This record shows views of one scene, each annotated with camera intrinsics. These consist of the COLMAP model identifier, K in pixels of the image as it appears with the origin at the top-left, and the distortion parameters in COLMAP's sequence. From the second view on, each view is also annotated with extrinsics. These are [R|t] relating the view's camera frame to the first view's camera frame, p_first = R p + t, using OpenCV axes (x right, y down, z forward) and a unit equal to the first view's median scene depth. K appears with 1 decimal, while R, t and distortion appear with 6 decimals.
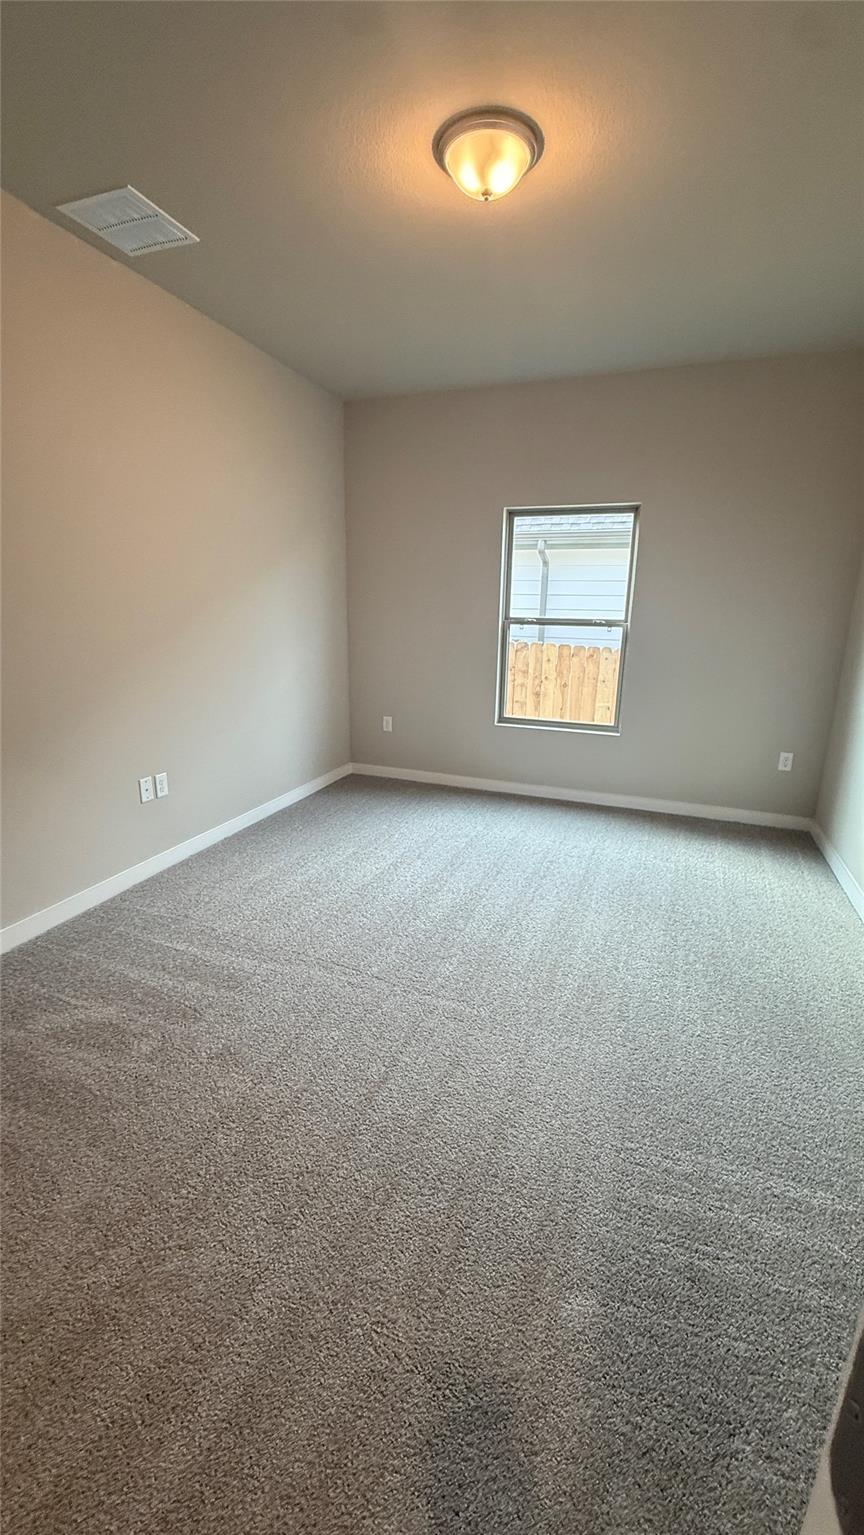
lens RADIAL K [[615.3, 0, 432.7], [0, 615.3, 767.3], [0, 0, 1]] dist [0.000363, -0.000066]
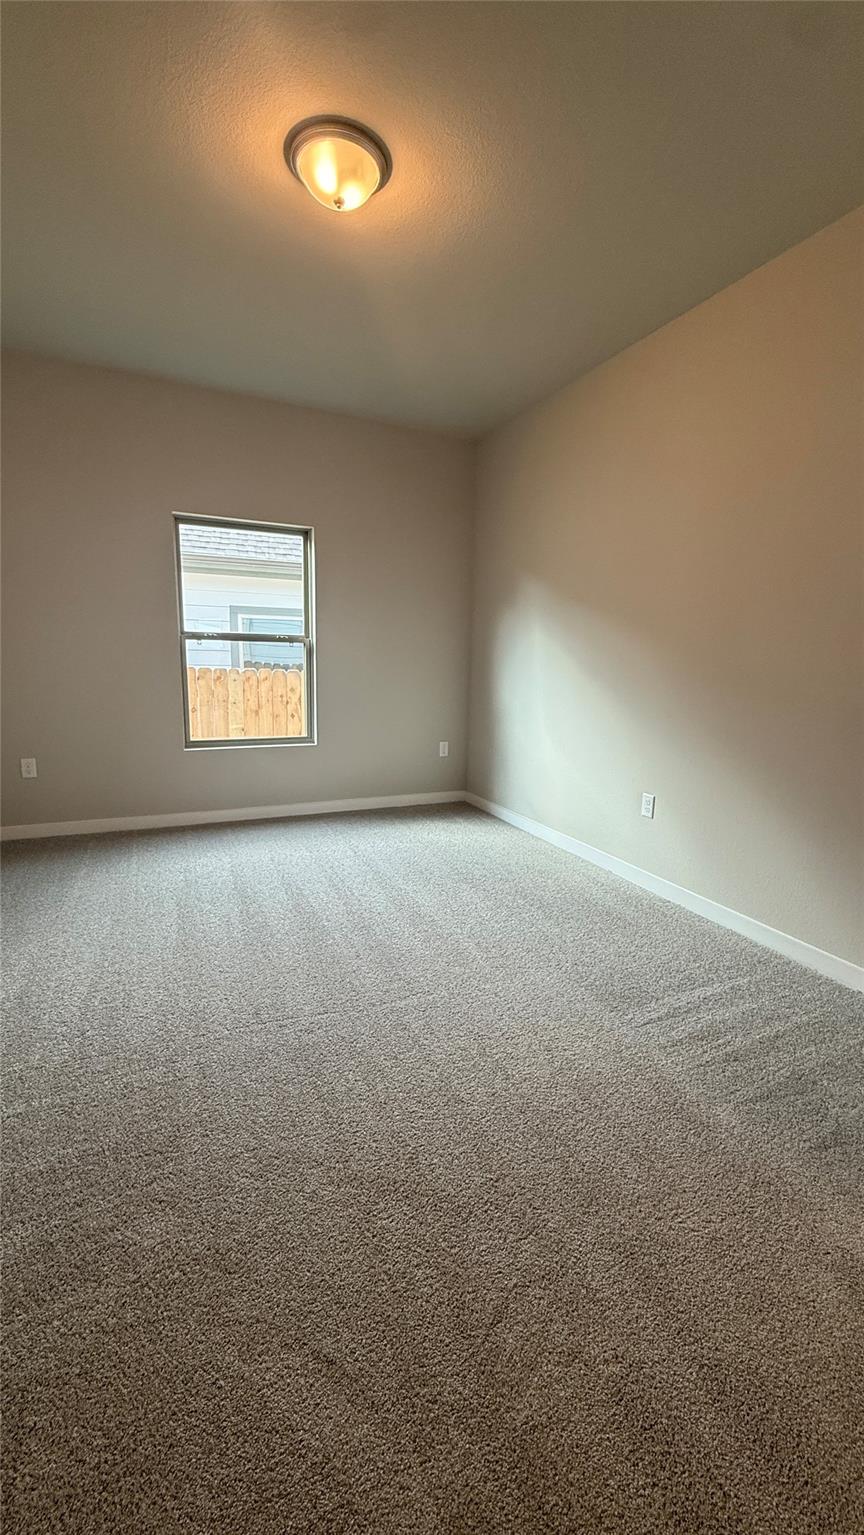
lens RADIAL K [[615.3, 0, 433.6], [0, 615.3, 768.1], [0, 0, 1]] dist [0.000363, -0.000066]
pose [[0.691454, -0.132346, 0.710194, -0.312263], [0.173216, 0.984772, 0.014868, 0.006242], [-0.701347, 0.112737, 0.703849, 0.128020]]
